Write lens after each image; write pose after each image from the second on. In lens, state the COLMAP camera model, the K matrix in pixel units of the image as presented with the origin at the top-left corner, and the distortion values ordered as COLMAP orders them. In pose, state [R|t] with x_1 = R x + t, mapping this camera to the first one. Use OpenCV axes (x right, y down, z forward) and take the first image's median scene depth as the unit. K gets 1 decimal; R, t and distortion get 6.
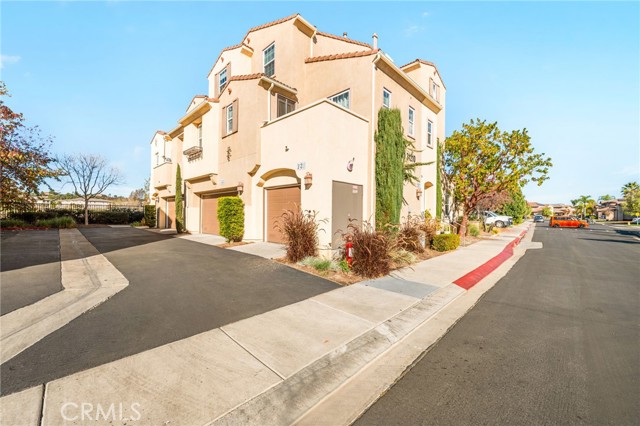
lens RADIAL K [[251.4, 0, 320.0], [0, 251.4, 213.0], [0, 0, 1]] dist [0.000250, 0.000010]
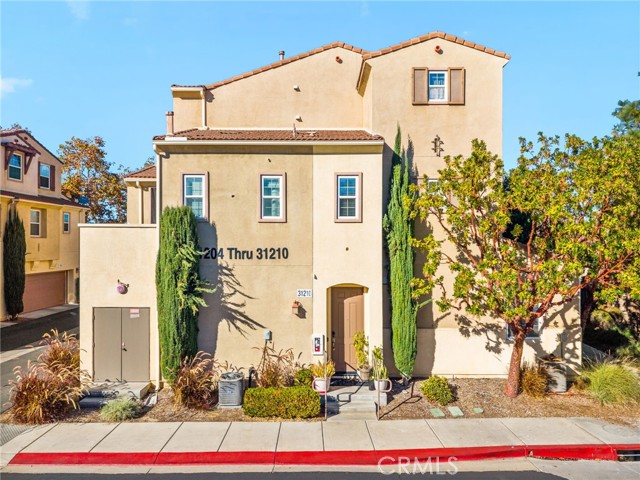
lens RADIAL K [[433.7, 0, 320.0], [0, 433.7, 240.0], [0, 0, 1]] dist [0.004116, 0.001306]
pose [[0.694983, -0.011921, -0.718927, 1.170674], [0.010764, 0.999923, -0.006174, -0.233767], [0.718946, -0.003448, 0.695058, 0.307022]]
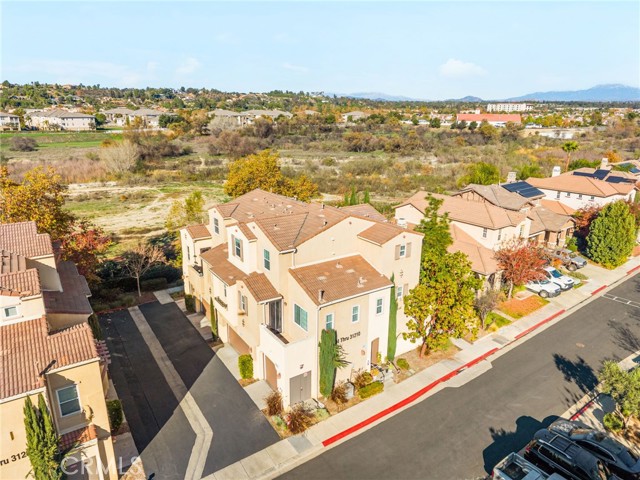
lens RADIAL K [[419.5, 0, 320.0], [0, 419.5, 228.8], [0, 0, 1]] dist [-0.002180, -0.000950]
pose [[0.978857, 0.051141, -0.198048, 0.593052], [0.002155, 0.965607, 0.259997, -1.438040], [0.204534, -0.254927, 0.945081, -1.239179]]
